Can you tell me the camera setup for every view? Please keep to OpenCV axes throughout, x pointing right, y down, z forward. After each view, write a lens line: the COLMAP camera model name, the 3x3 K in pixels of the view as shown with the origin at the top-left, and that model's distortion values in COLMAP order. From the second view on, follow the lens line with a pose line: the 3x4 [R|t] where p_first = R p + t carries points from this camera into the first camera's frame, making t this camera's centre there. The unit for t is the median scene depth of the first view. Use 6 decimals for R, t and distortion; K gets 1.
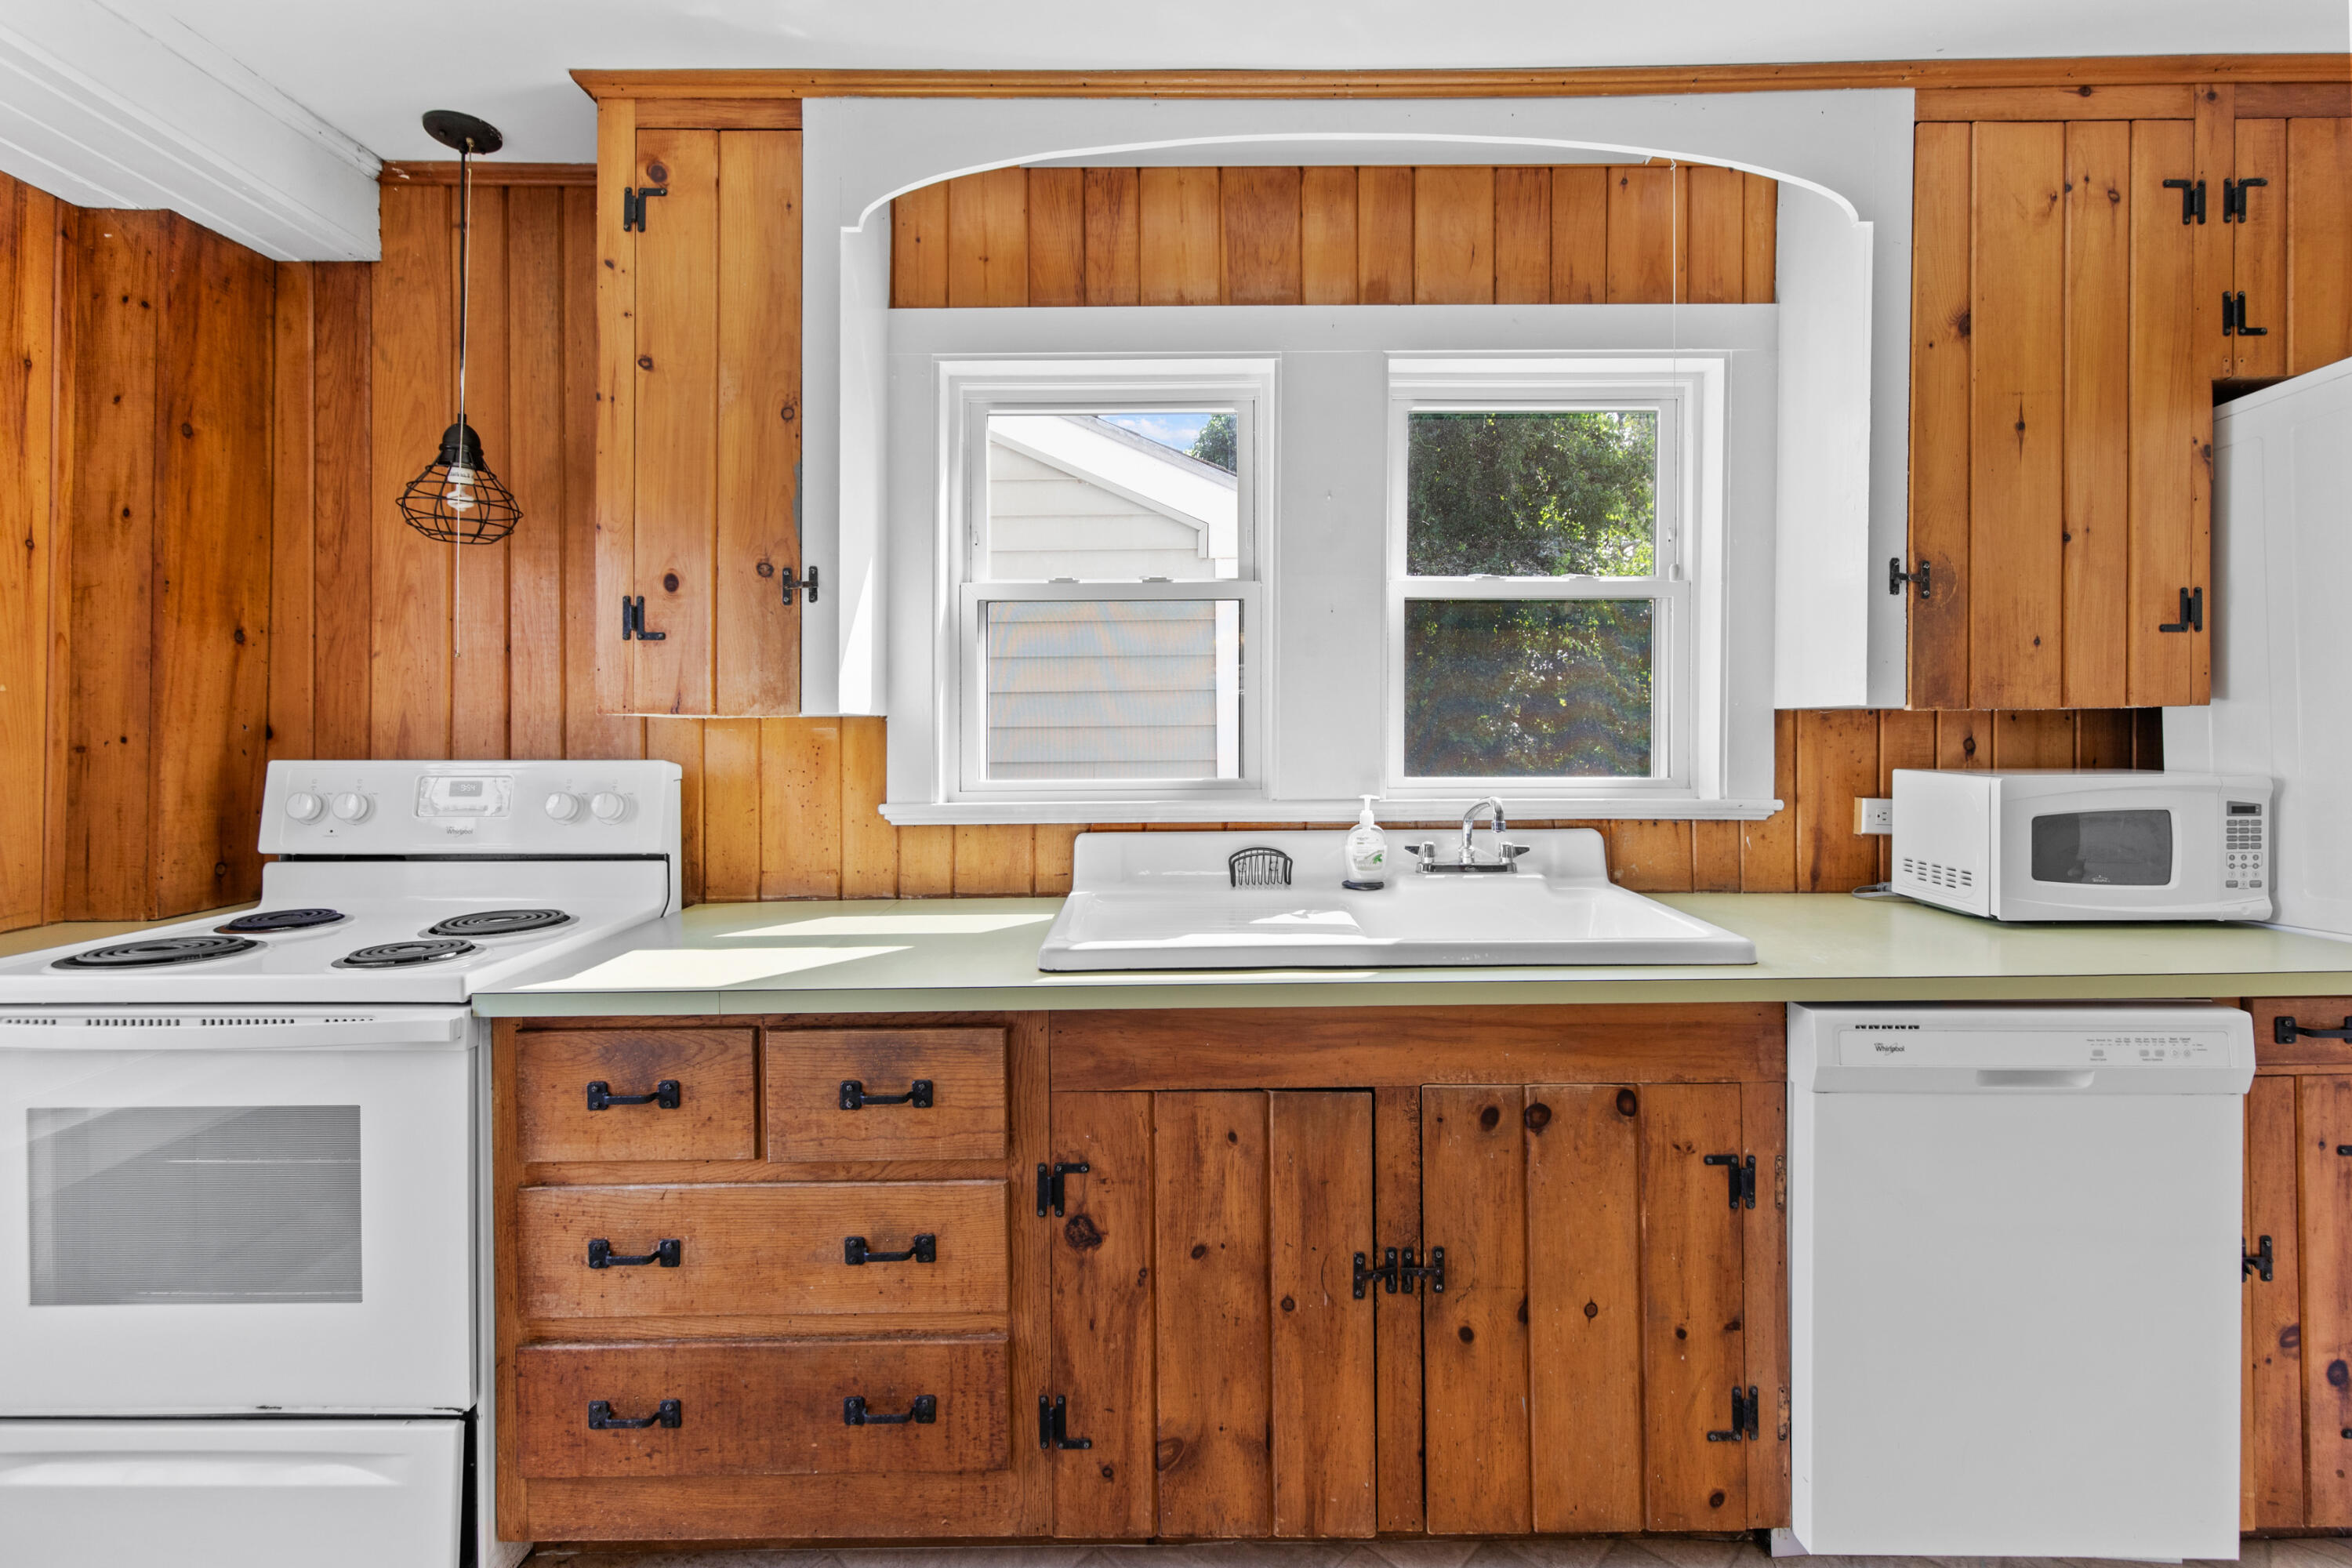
lens RADIAL K [[1058.3, 0, 1182.8], [0, 1058.3, 738.6], [0, 0, 1]] dist [0.007619, -0.002676]
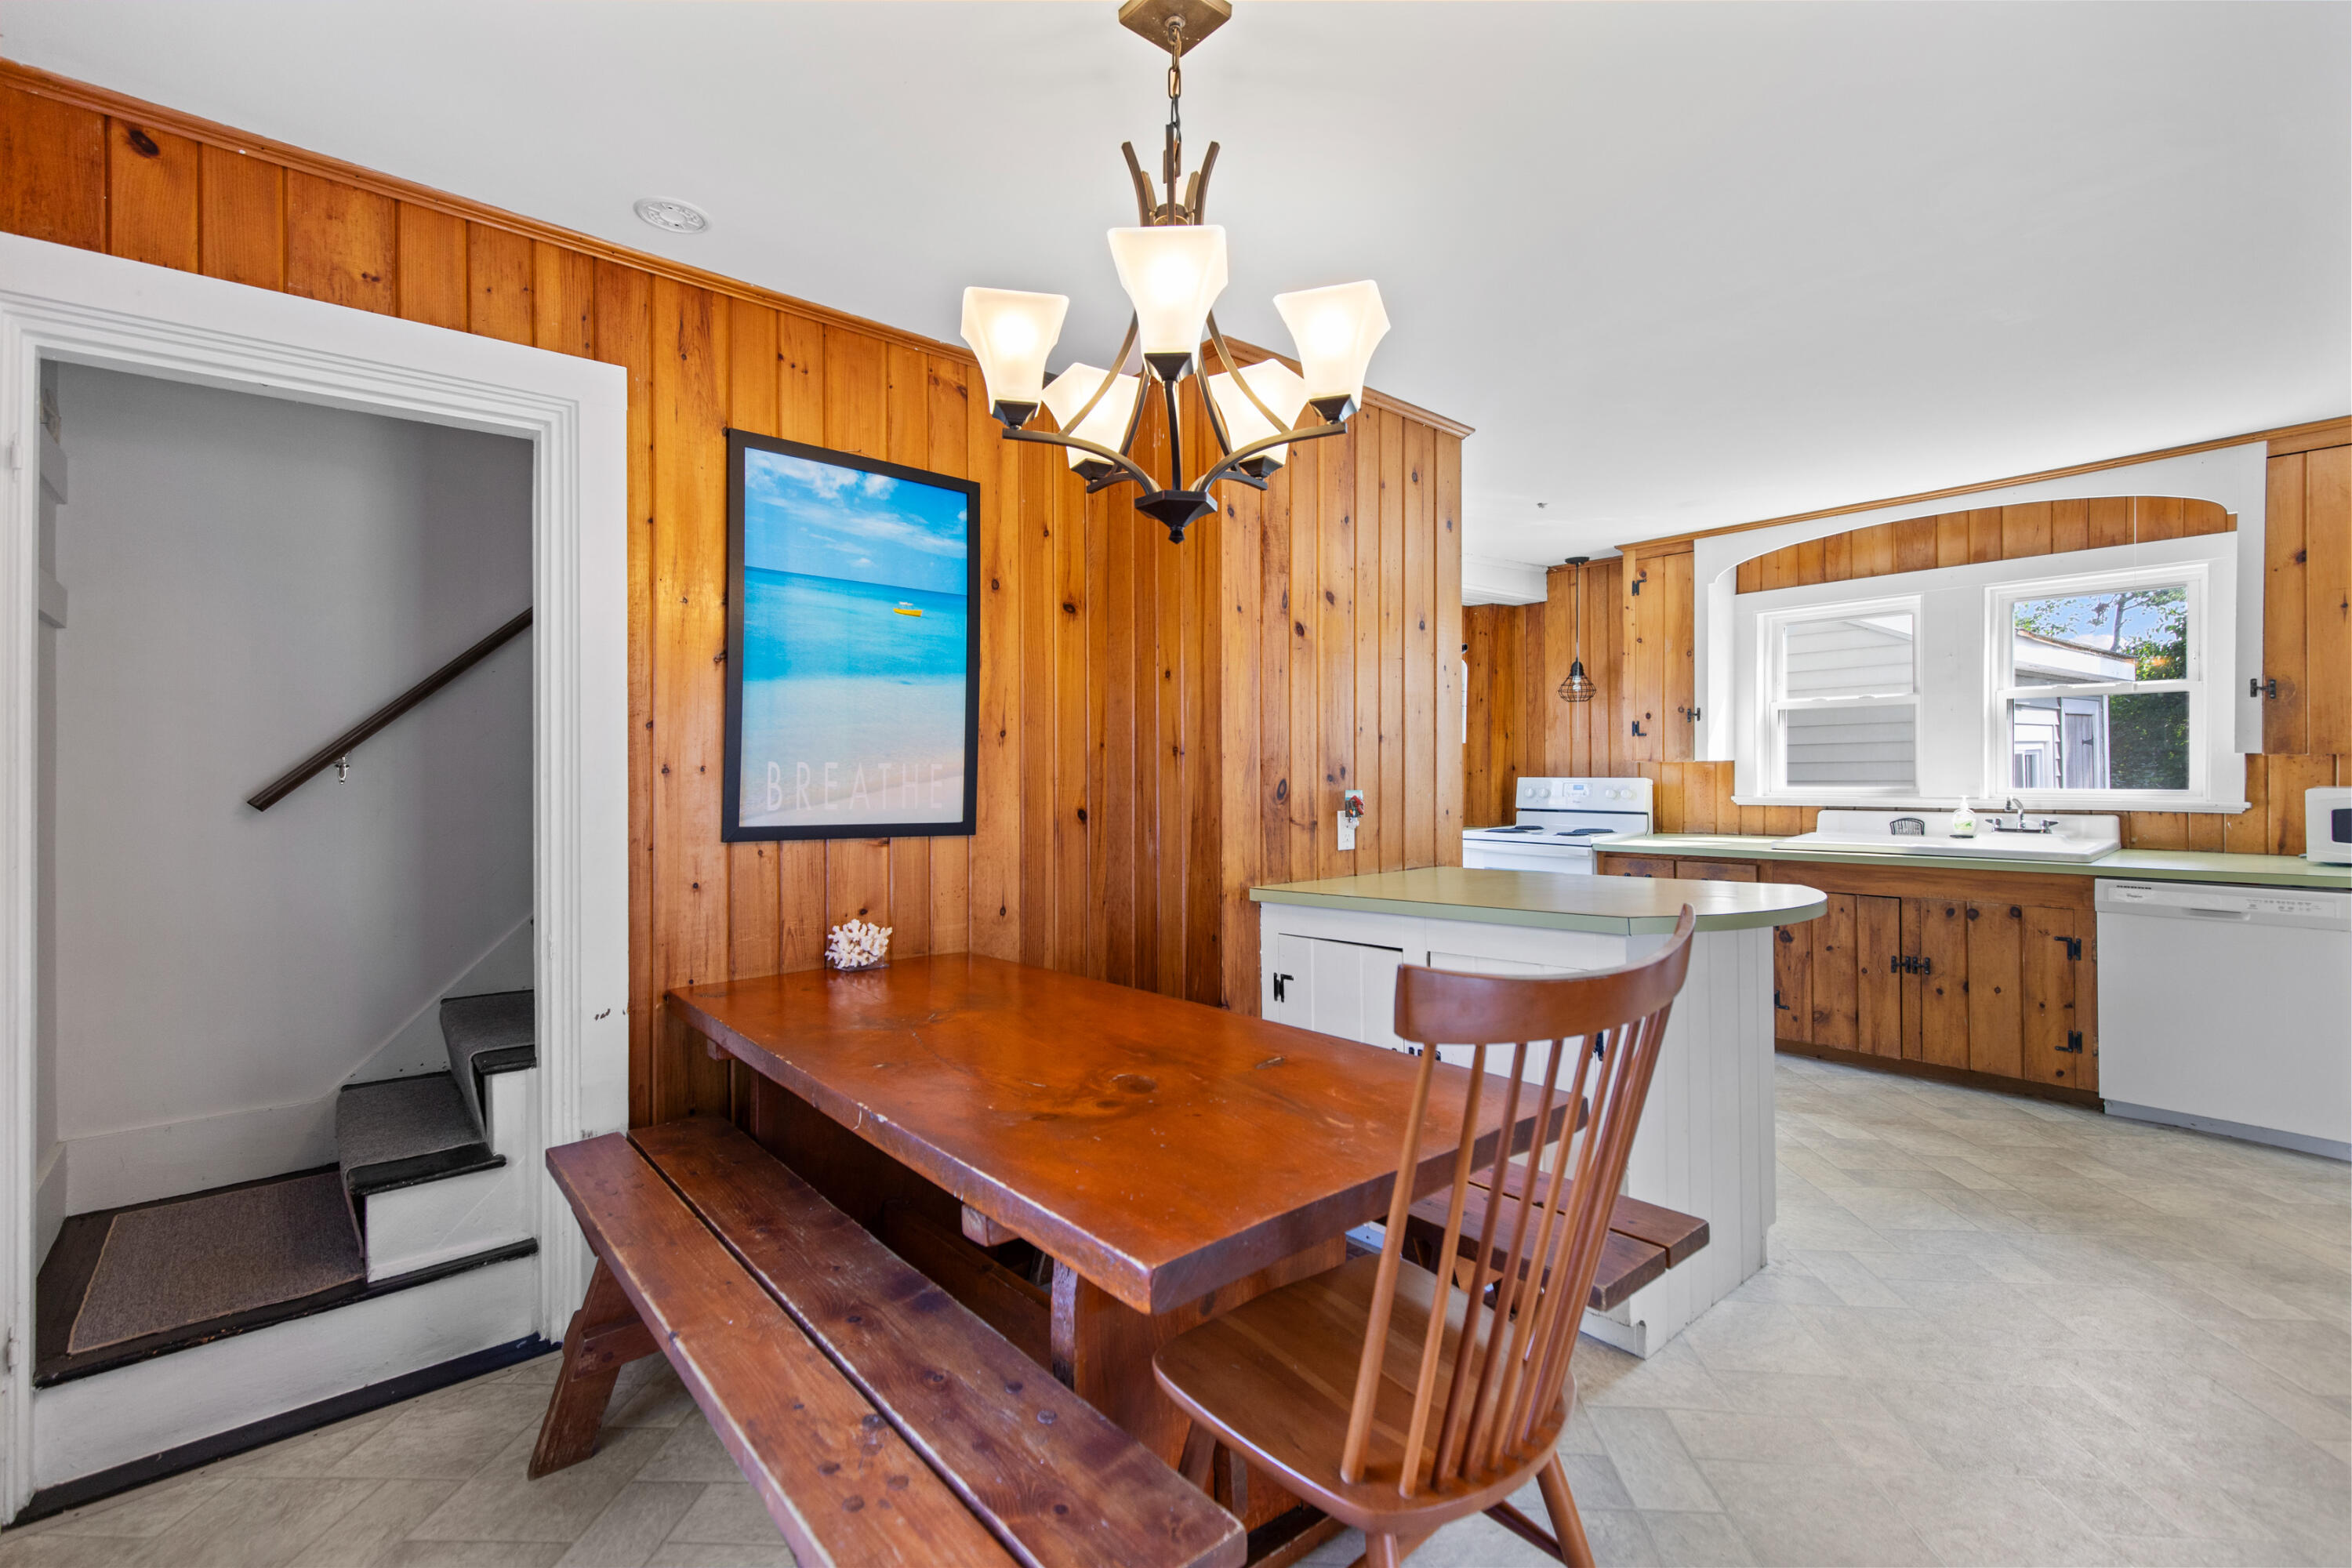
lens RADIAL K [[1058.3, 0, 1177.4], [0, 1058.3, 769.0], [0, 0, 1]] dist [0.007619, -0.002676]
pose [[0.641370, -0.001395, -0.767231, 0.908218], [0.007836, 0.999958, 0.004733, -0.026564], [0.767192, -0.009048, 0.641354, -1.834148]]
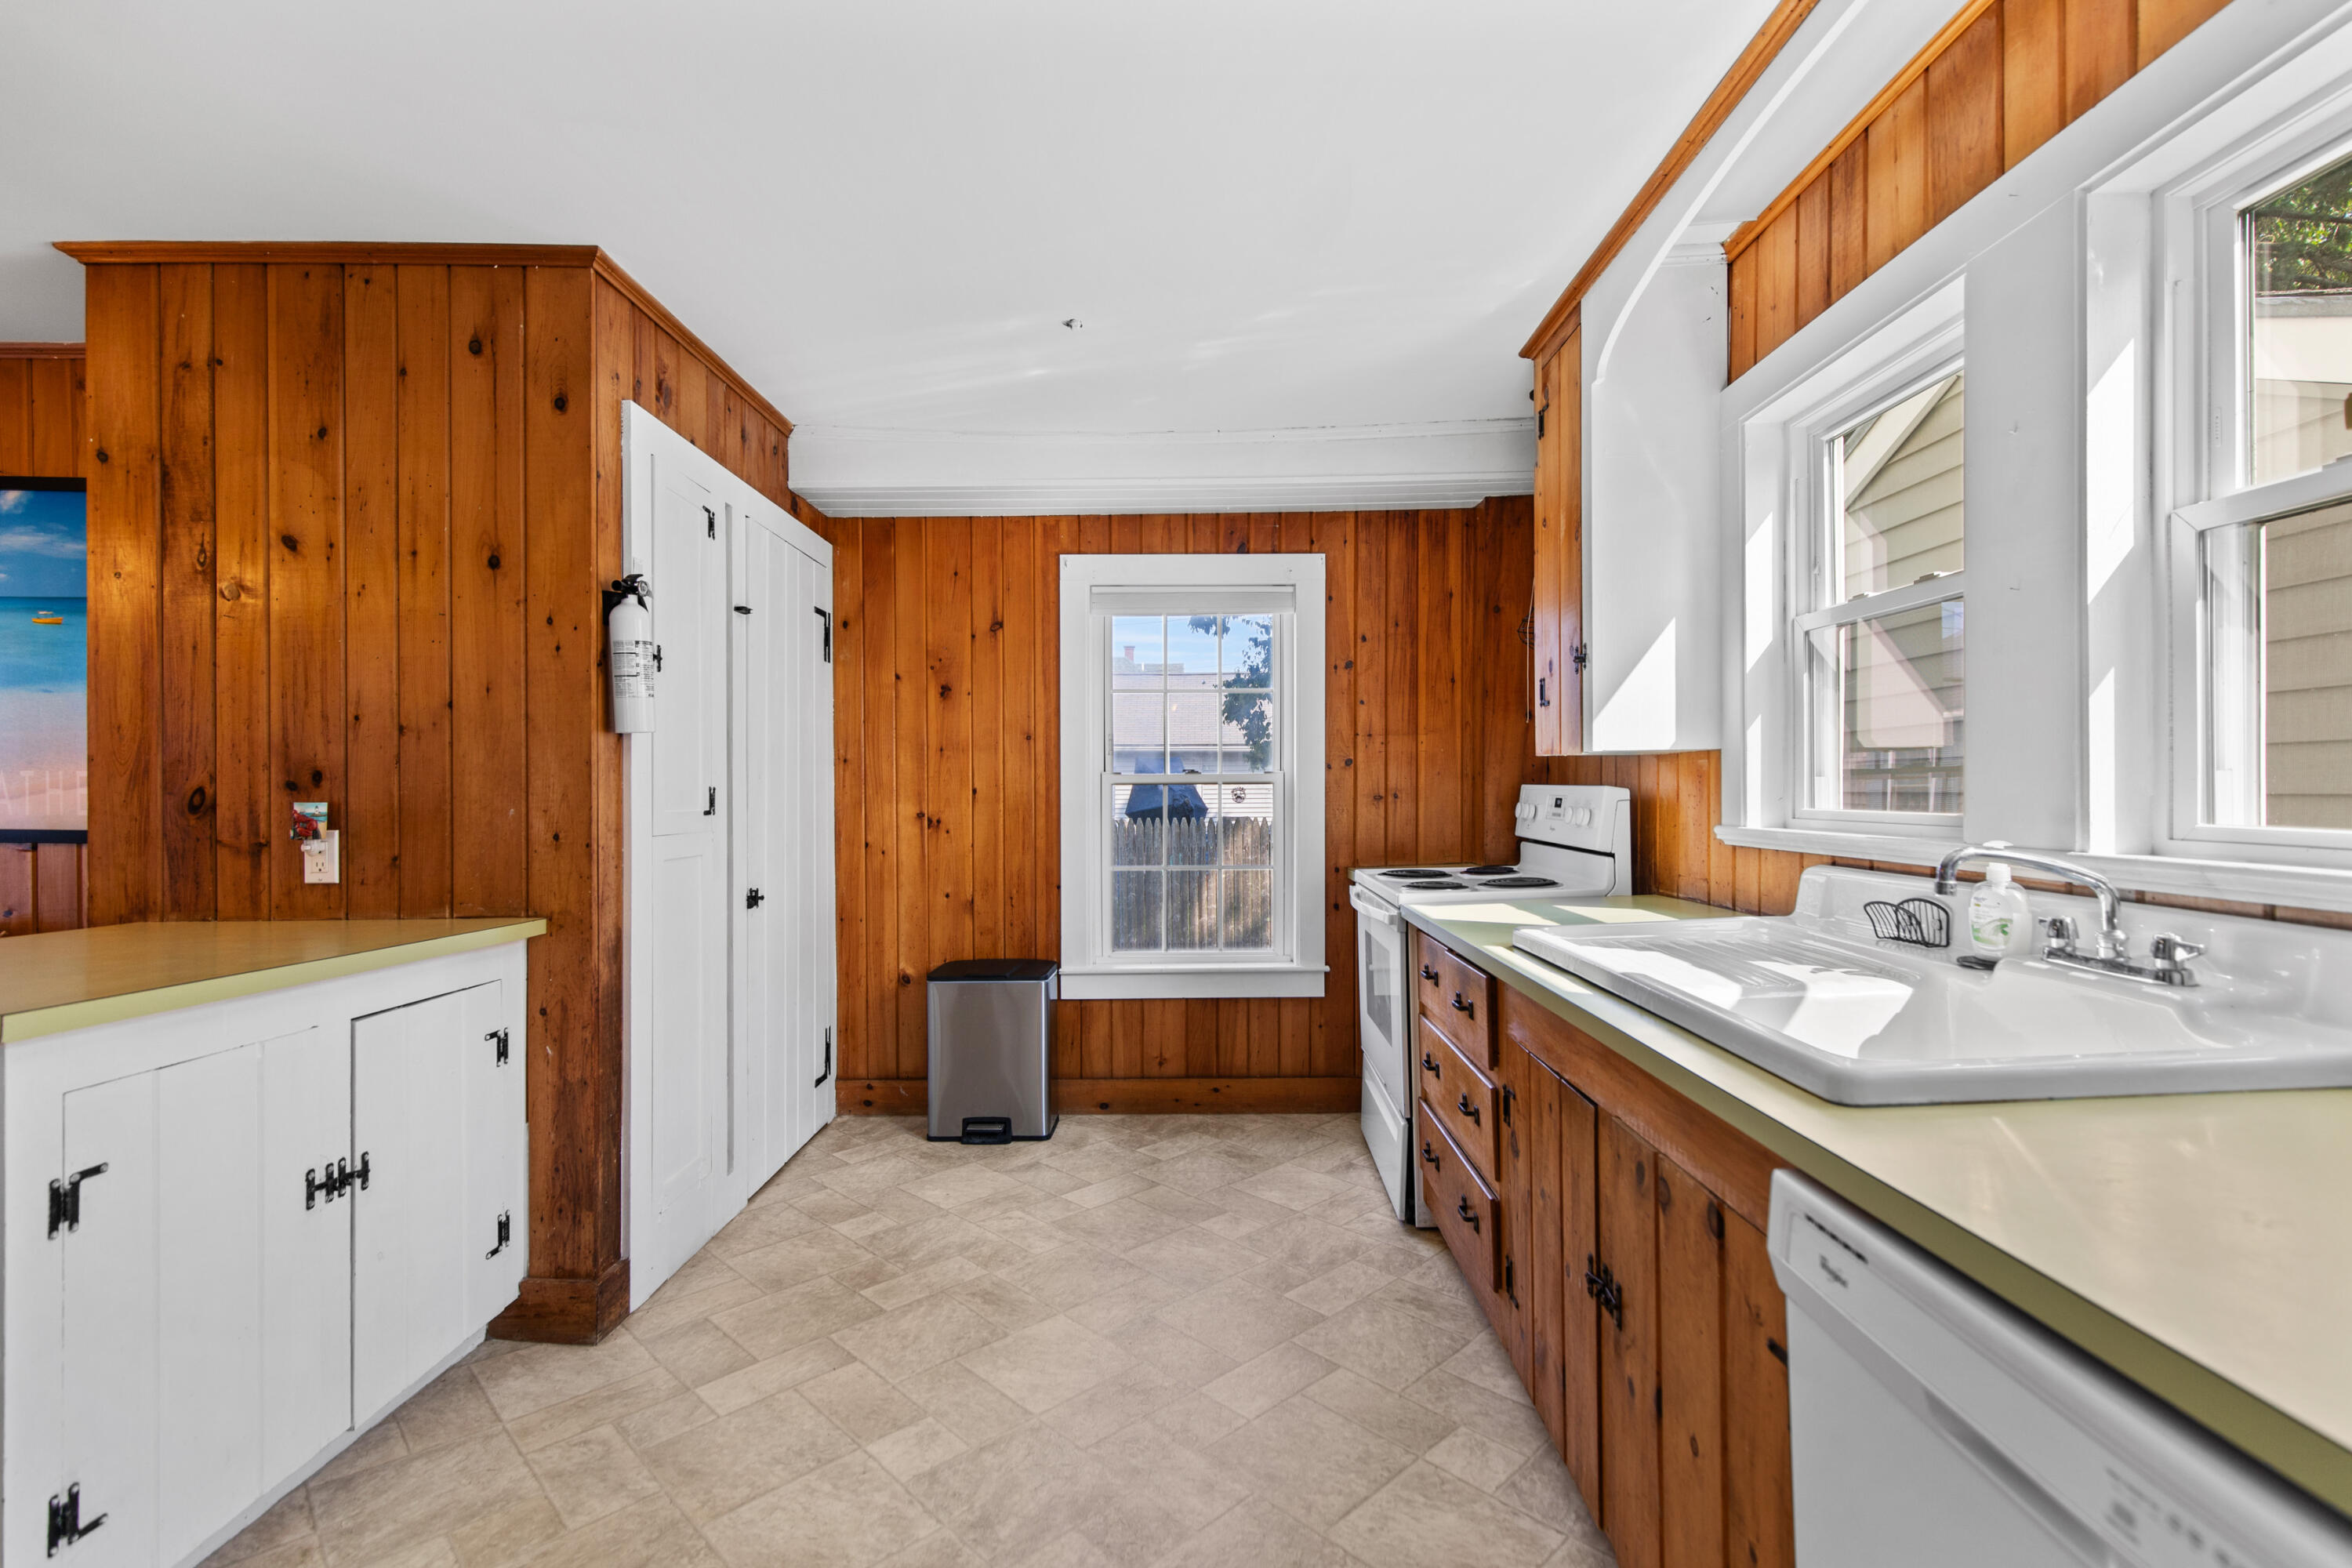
lens RADIAL K [[1058.3, 0, 1195.7], [0, 1058.3, 787.2], [0, 0, 1]] dist [0.007619, -0.002676]
pose [[-0.013980, 0.007669, -0.999873, 1.016802], [0.013808, 0.999877, 0.007476, 0.005103], [0.999807, -0.013702, -0.014084, 0.518842]]
